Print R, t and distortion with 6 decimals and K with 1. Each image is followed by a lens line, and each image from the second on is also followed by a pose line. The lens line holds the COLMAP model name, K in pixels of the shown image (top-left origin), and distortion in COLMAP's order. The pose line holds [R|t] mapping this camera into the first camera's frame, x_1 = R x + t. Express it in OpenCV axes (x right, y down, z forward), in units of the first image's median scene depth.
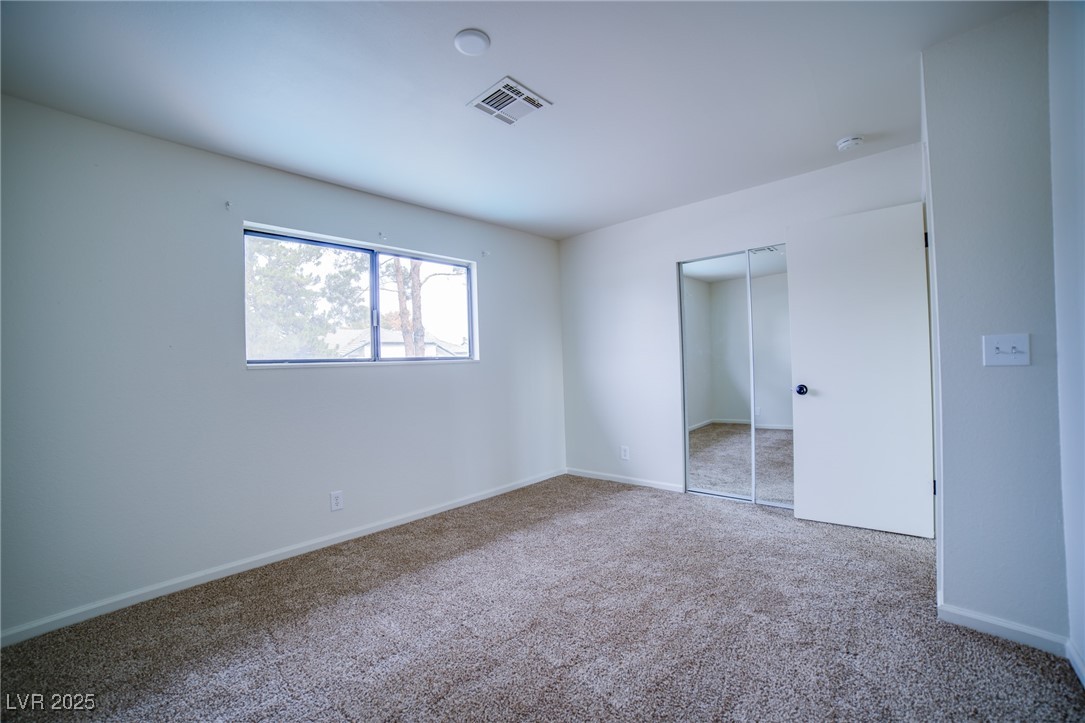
lens RADIAL K [[440.1, 0, 539.9], [0, 440.1, 358.9], [0, 0, 1]] dist [-0.106698, 0.037232]
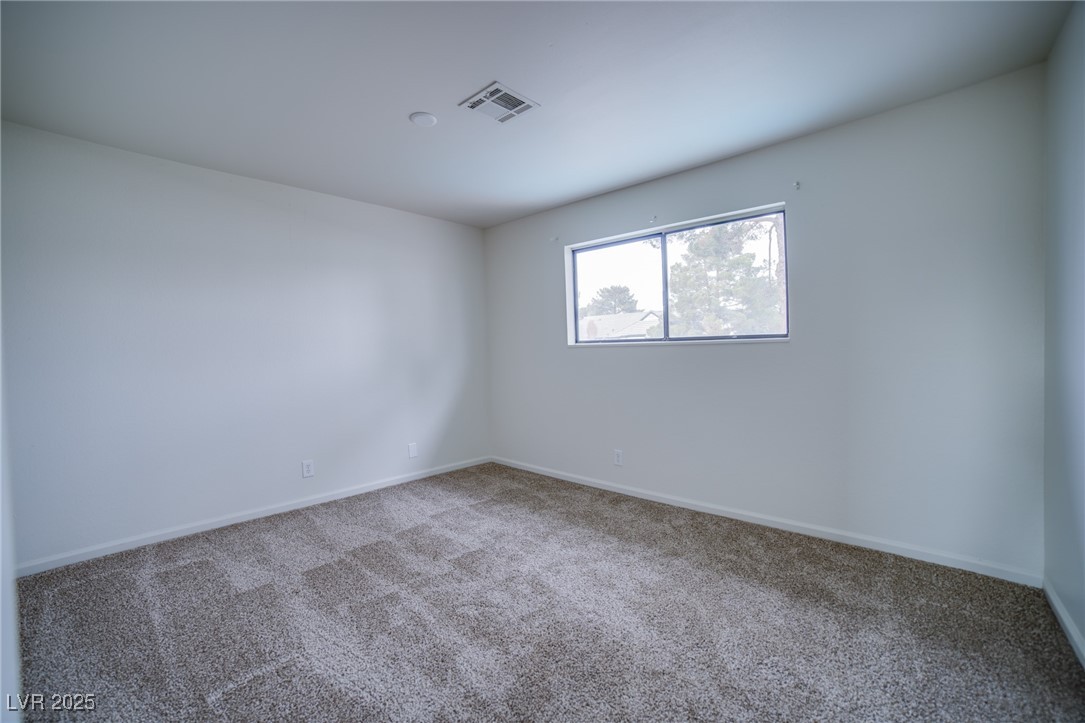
lens RADIAL K [[440.1, 0, 539.9], [0, 440.1, 358.9], [0, 0, 1]] dist [-0.106698, 0.037232]
pose [[-0.004598, 0.055807, -0.998431, 0.764966], [0.029151, 0.998025, 0.055650, -0.020987], [0.999564, -0.028849, -0.006216, 0.821749]]
